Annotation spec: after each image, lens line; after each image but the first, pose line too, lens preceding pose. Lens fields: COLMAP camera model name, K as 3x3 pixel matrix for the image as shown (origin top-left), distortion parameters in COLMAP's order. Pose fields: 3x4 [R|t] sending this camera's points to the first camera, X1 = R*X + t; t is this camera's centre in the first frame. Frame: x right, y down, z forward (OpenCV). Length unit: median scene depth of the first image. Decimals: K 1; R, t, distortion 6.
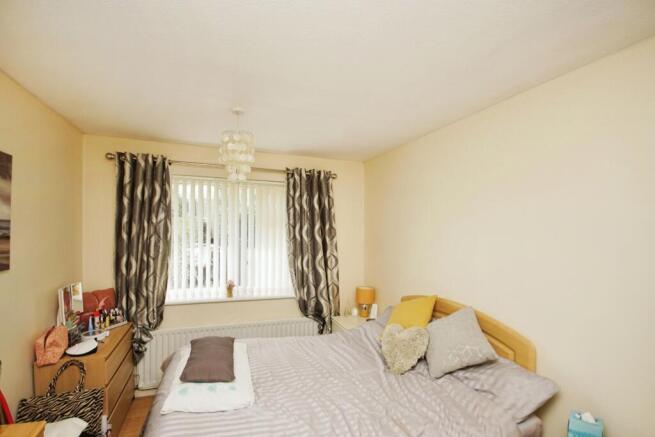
lens RADIAL K [[293.7, 0, 327.4], [0, 293.7, 221.8], [0, 0, 1]] dist [0.000022, -0.010174]
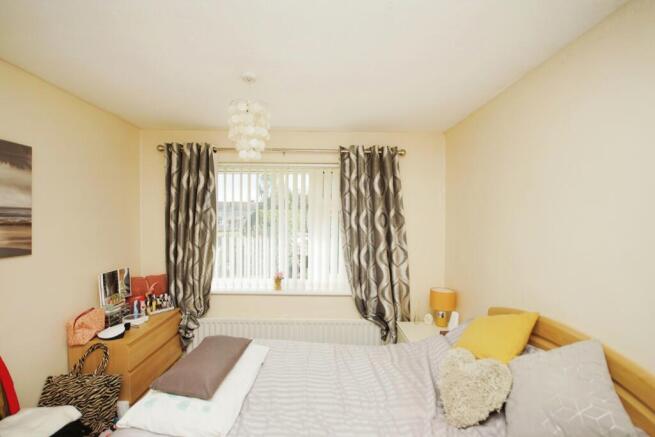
lens RADIAL K [[287.9, 0, 327.5], [0, 287.9, 218.5], [0, 0, 1]] dist [-0.013591, -0.000322]
pose [[0.932636, -0.011067, -0.360648, 0.172596], [0.017671, 0.999731, 0.015019, 0.021007], [0.360384, -0.020381, 0.932581, 0.244553]]
